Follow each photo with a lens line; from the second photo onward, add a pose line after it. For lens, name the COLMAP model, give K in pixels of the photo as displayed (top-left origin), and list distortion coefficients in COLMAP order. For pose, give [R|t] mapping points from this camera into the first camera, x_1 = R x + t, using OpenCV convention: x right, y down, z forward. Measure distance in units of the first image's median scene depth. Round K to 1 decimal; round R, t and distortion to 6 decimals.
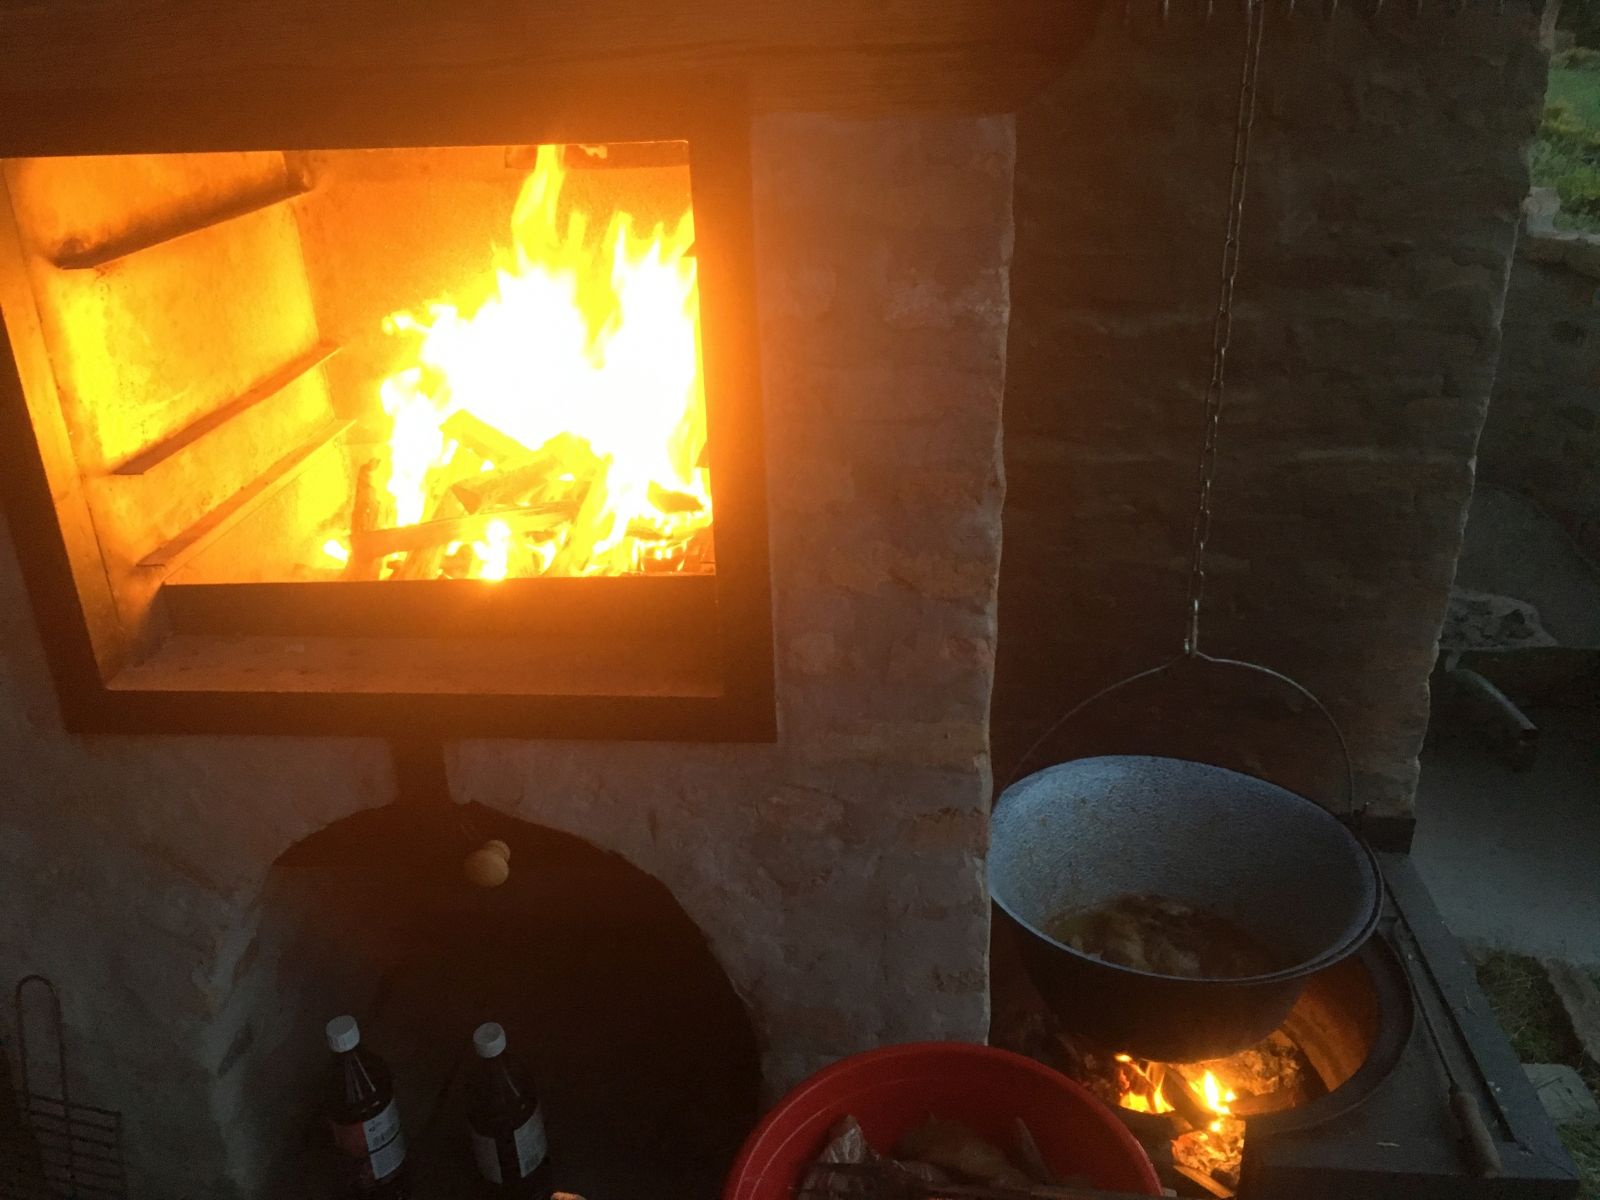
lens RADIAL K [[1355.1, 0, 798.2], [0, 1355.1, 601.8], [0, 0, 1]] dist [0.080779, -0.108407]
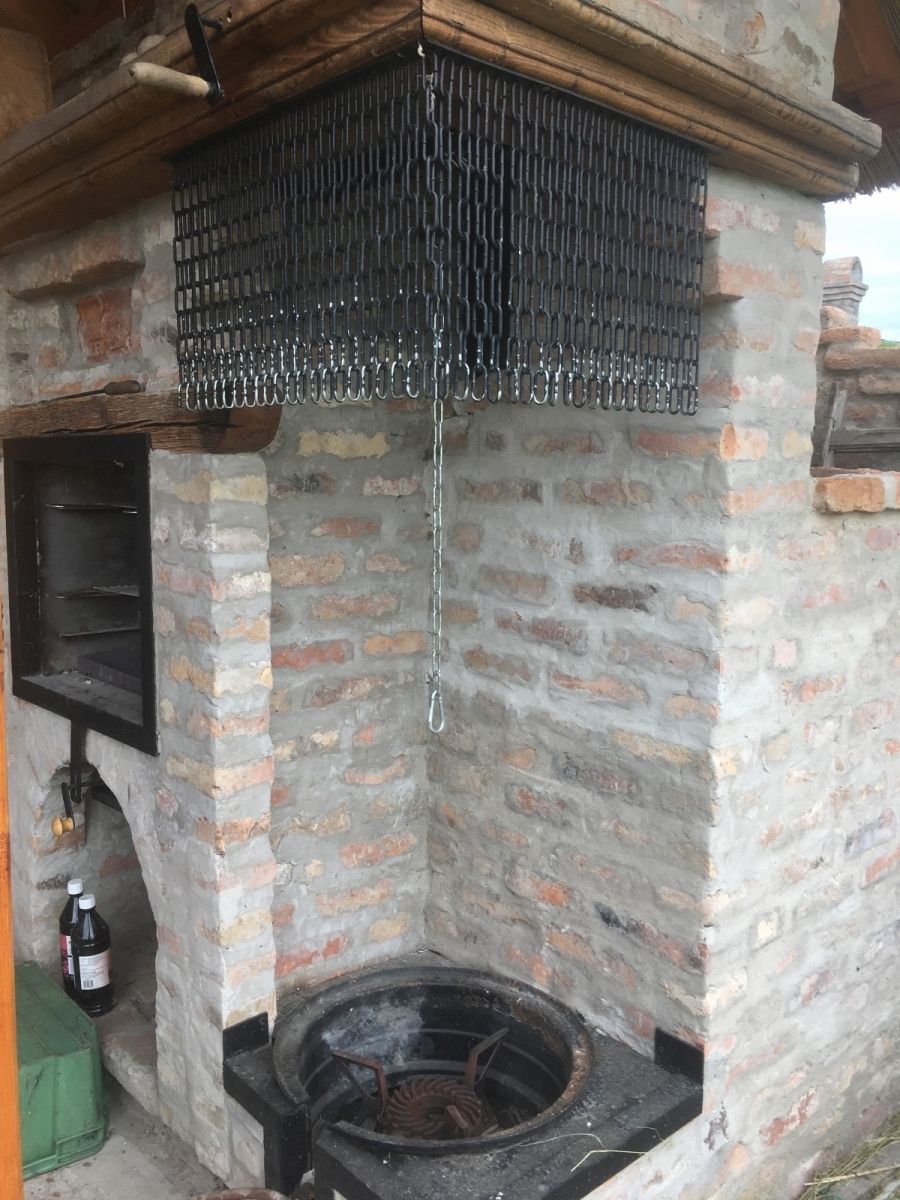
lens RADIAL K [[1019.1, 0, 450.0], [0, 1019.1, 600.0], [0, 0, 1]] dist [0.084390, -0.118544]
pose [[0.741240, 0.124183, -0.659653, 0.998046], [-0.309899, 0.935045, -0.172201, 0.012260], [0.595420, 0.332068, 0.731577, 0.075078]]
